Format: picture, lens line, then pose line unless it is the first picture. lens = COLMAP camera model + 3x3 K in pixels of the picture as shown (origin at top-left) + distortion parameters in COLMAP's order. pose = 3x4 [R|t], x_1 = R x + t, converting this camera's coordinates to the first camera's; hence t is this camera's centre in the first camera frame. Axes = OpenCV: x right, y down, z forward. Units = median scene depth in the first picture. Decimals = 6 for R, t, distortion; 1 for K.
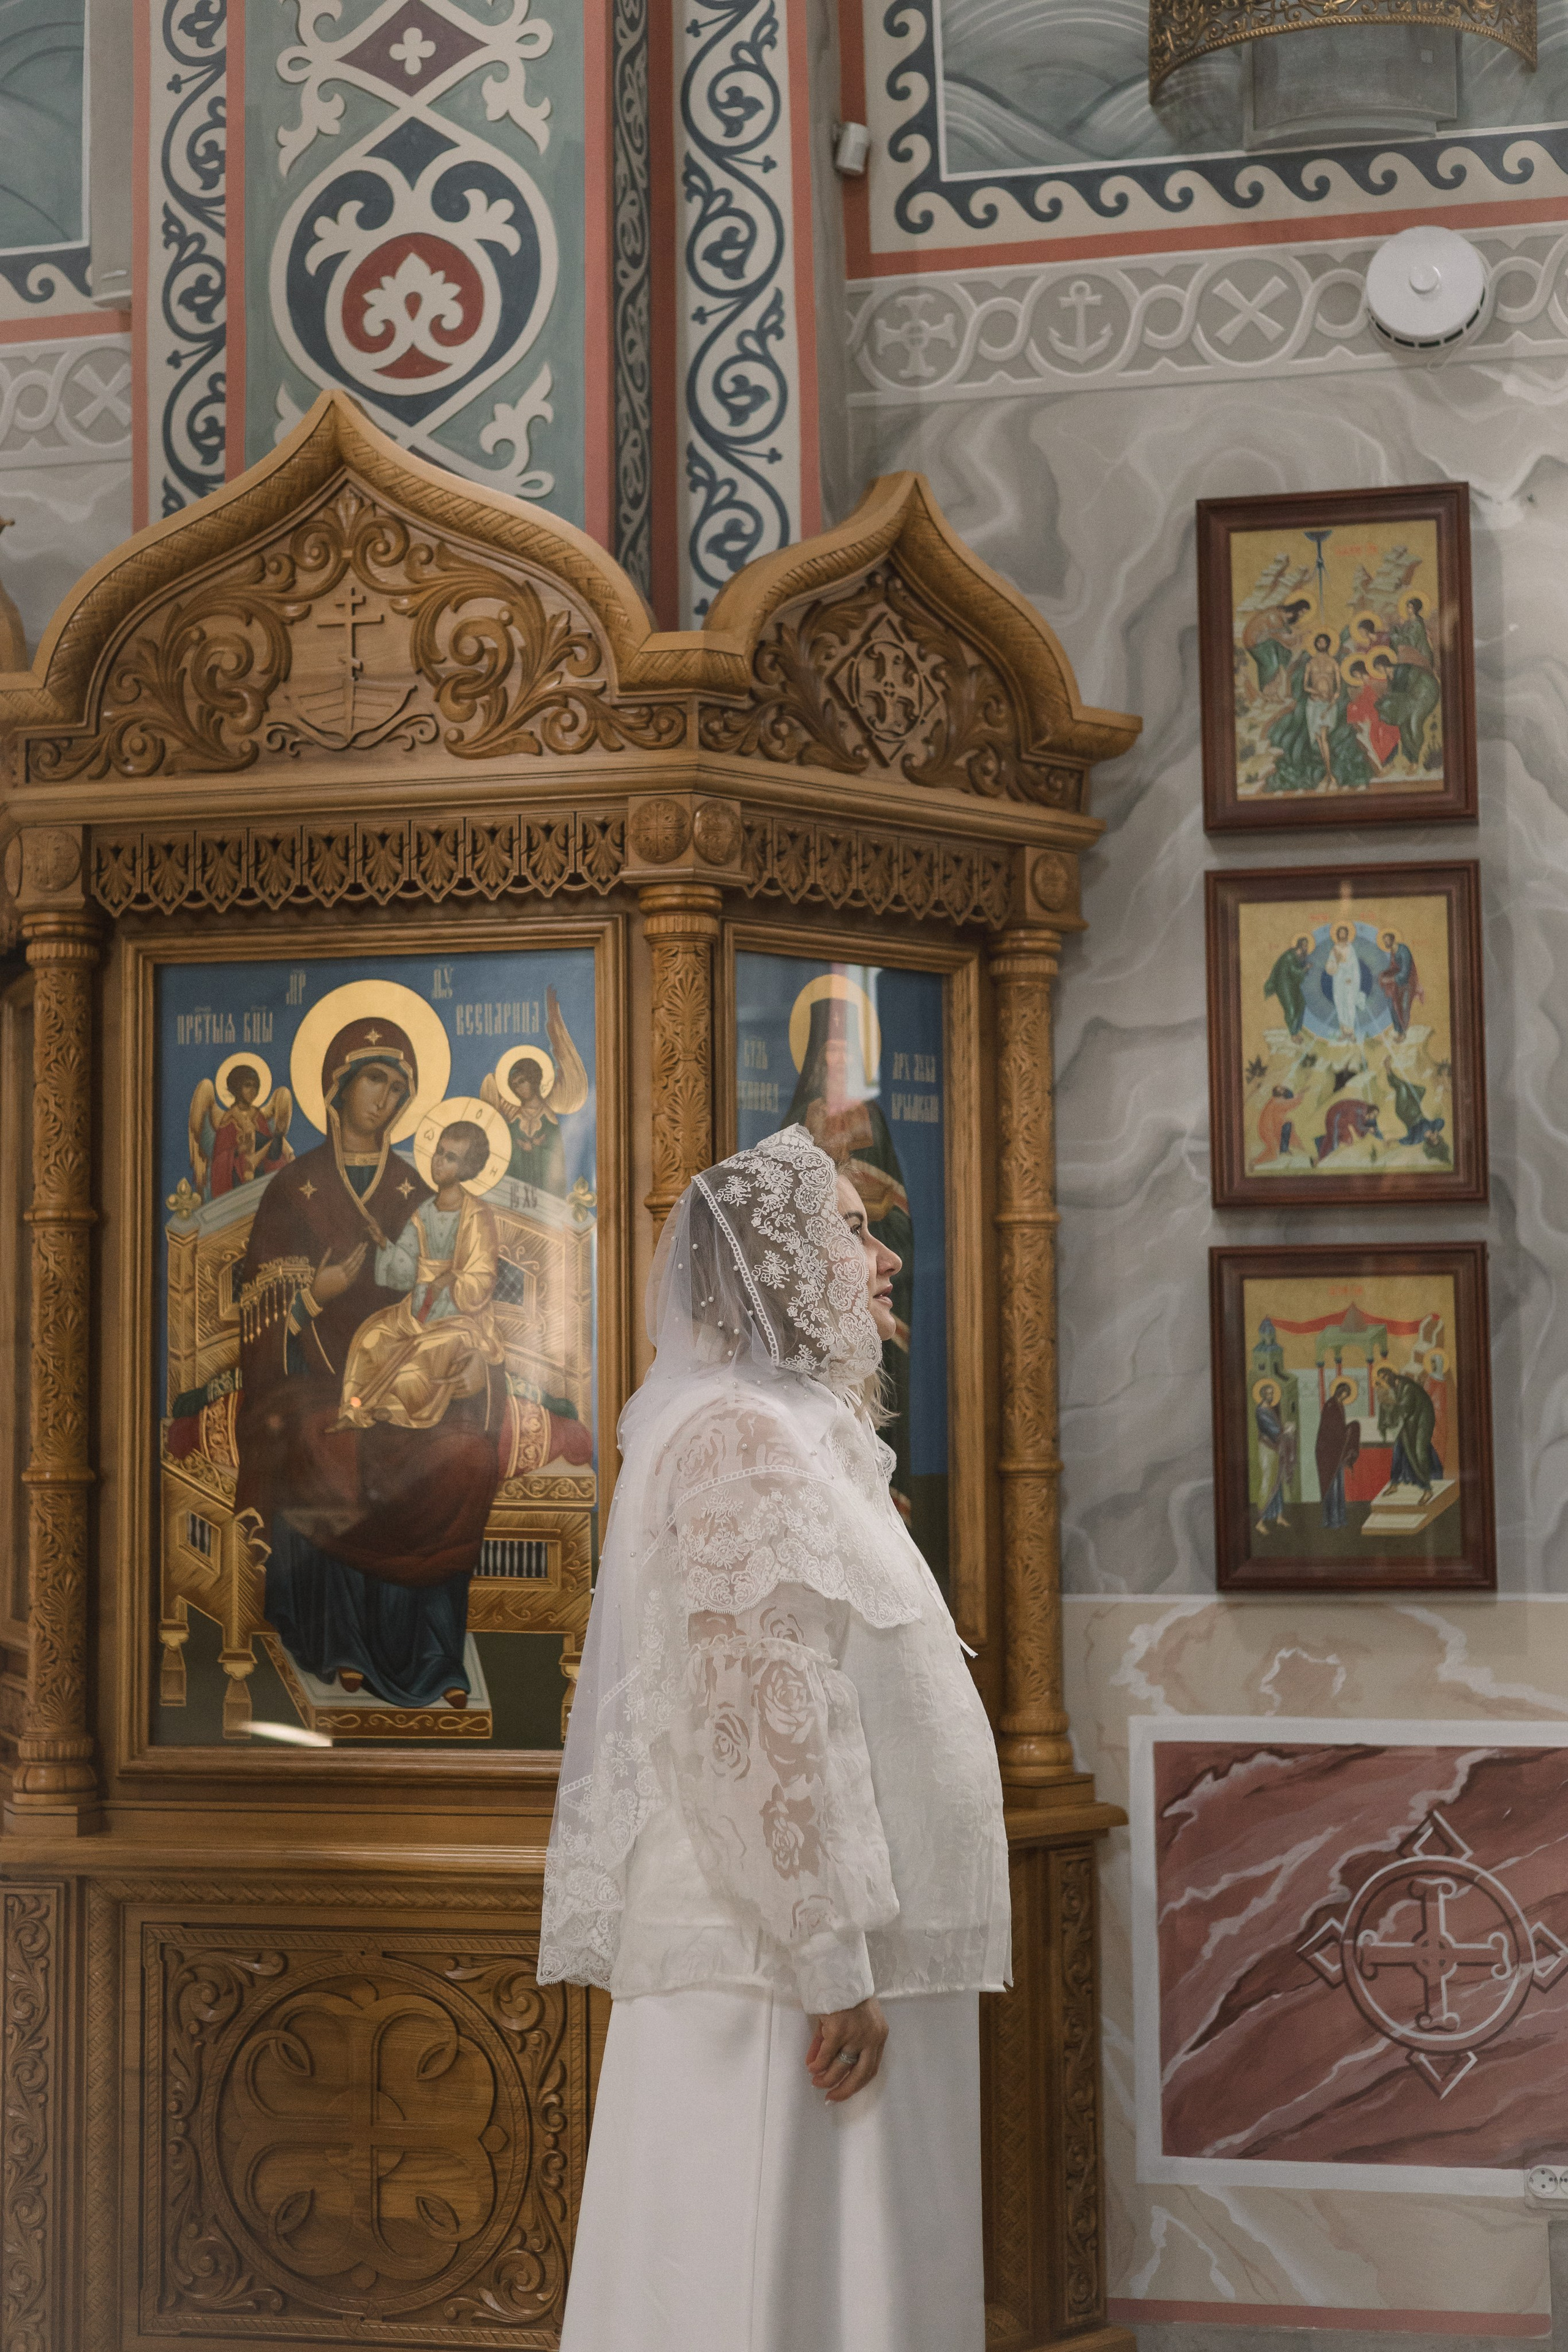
lens RADIAL K [[3243.6, 0, 784.0], [0, 3243.6, 1176.0], [0, 0, 1]] dist [-0.006274, 0.017067]
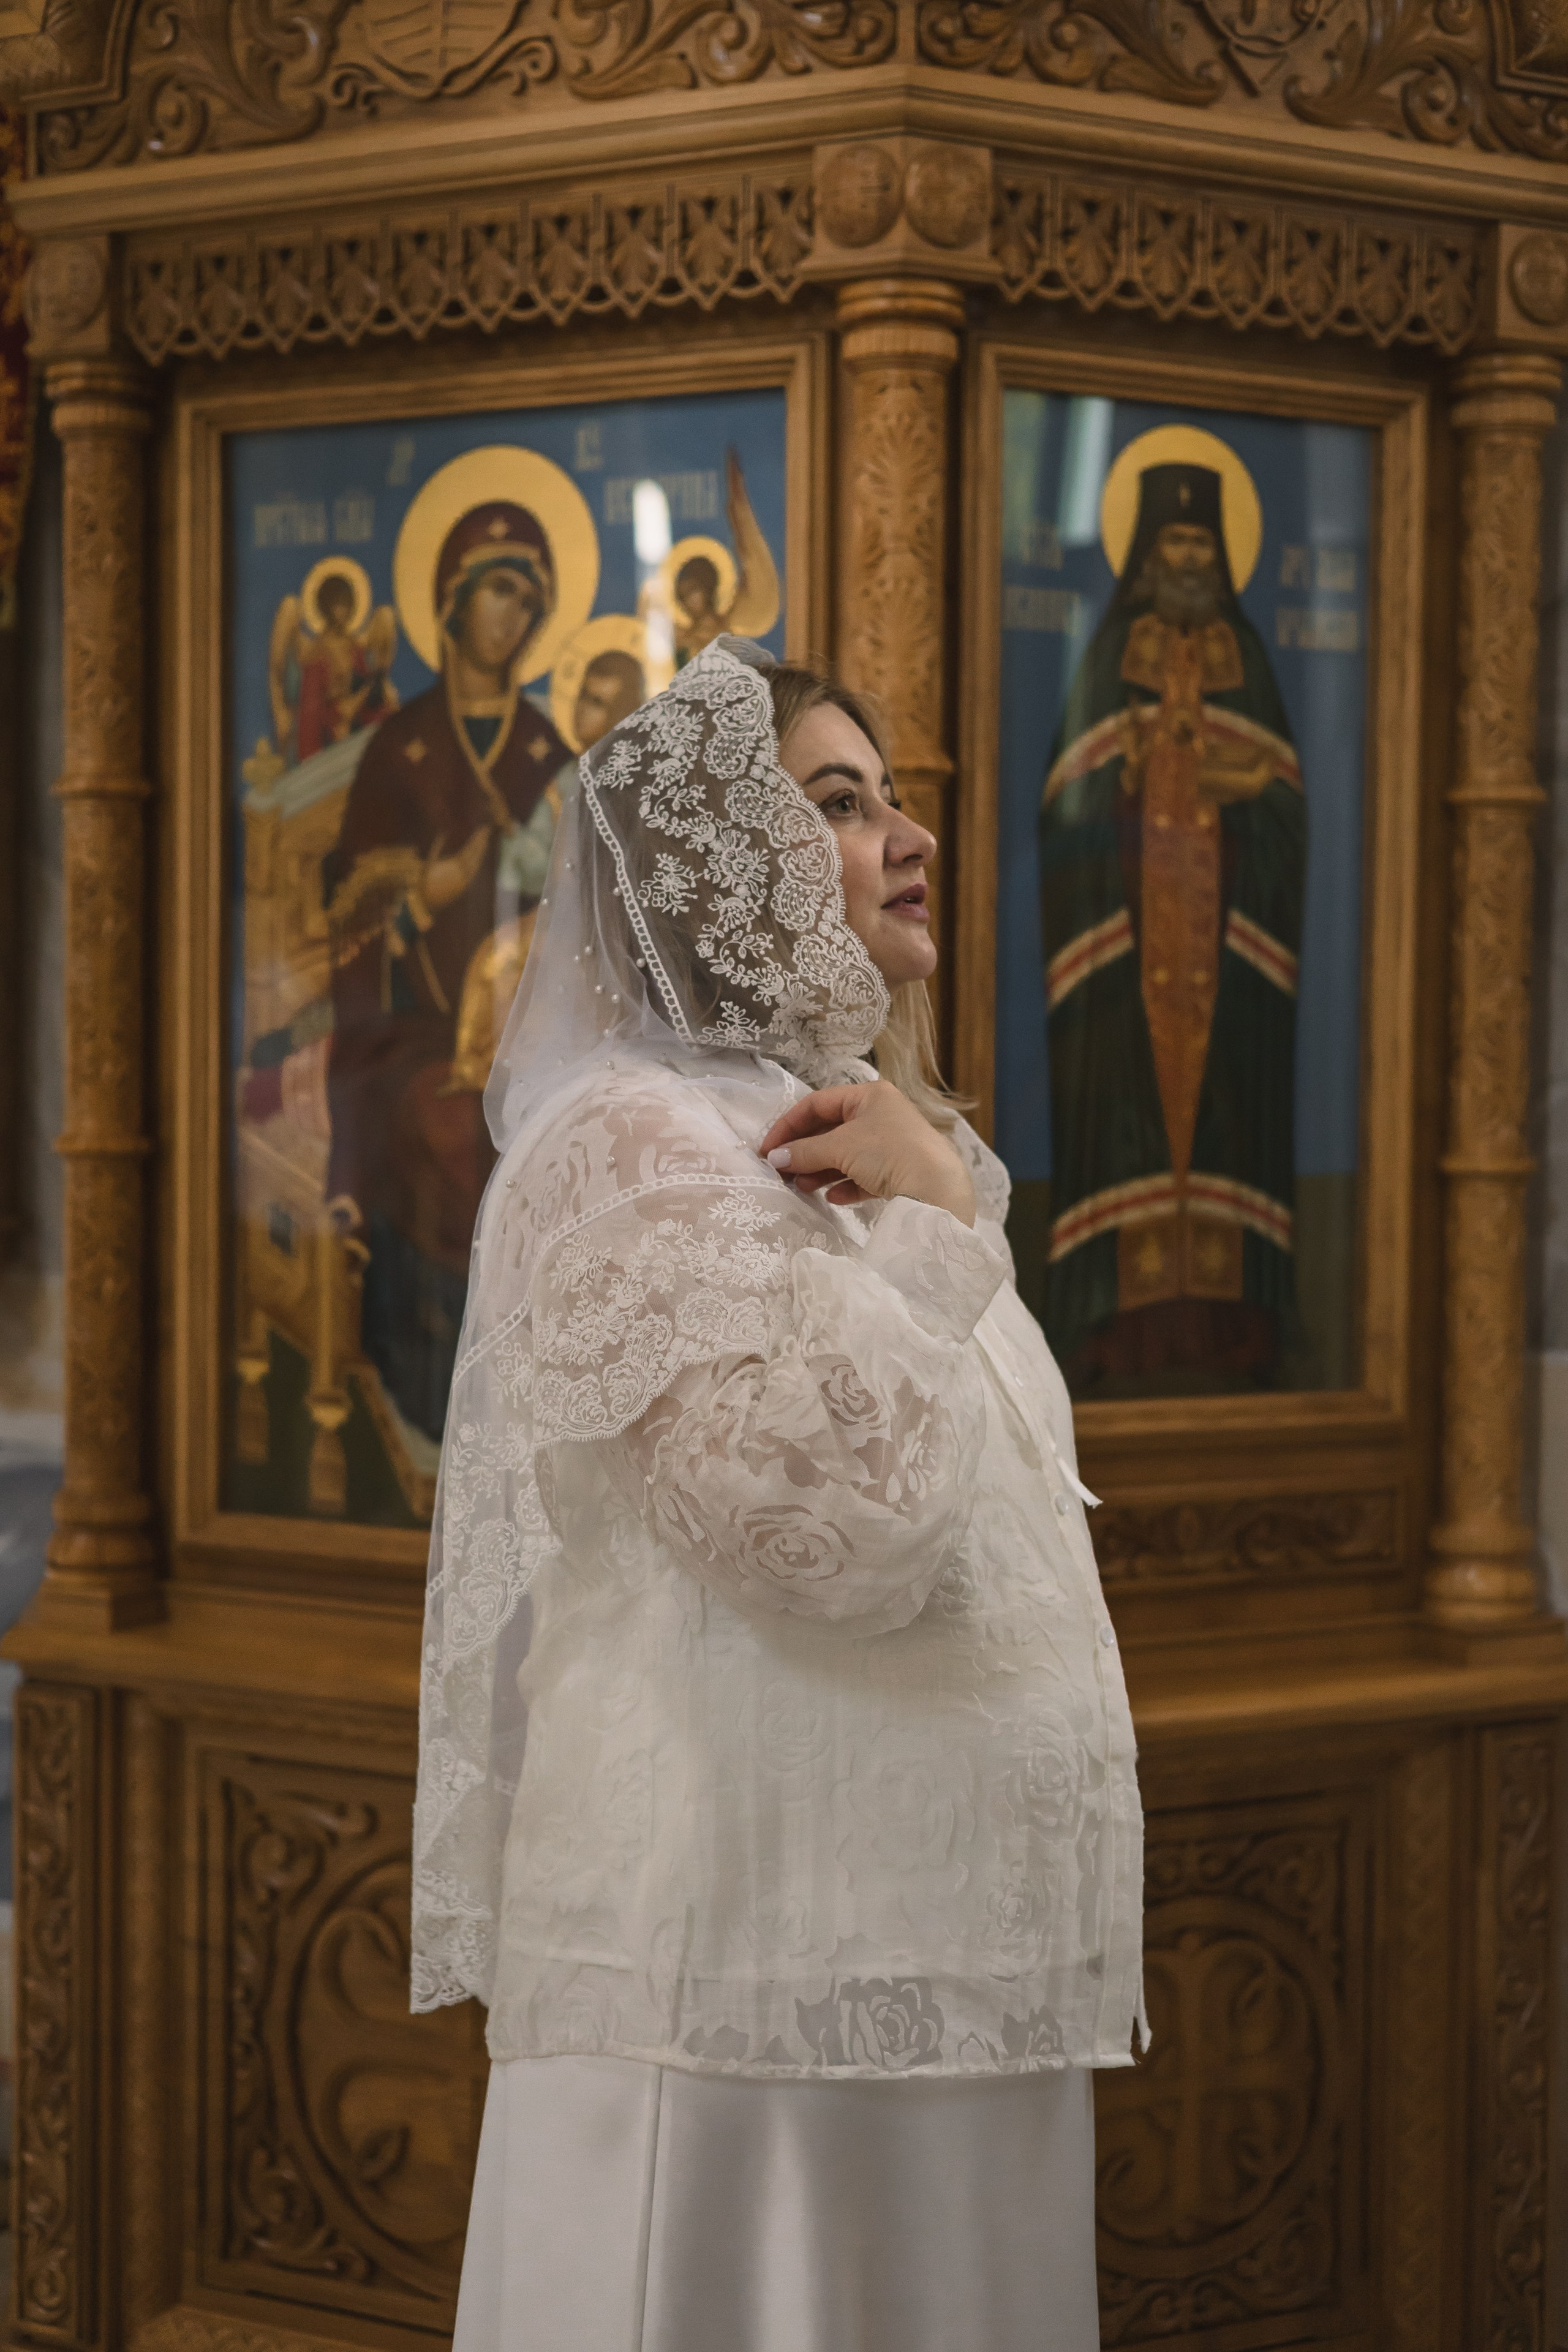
lens RADIAL K [[3404.8, 0, 784.0], [0, 3404.8, 1176.0], [0, 0, 1]] dist [-0.009985, 0.061686]
pose [[0.967020, 0.031482, -0.252749, 0.121403], [-0.000580, 0.992601, 0.121418, 0.006055], [0.254701, -0.117267, 0.959883, 0.300980]]
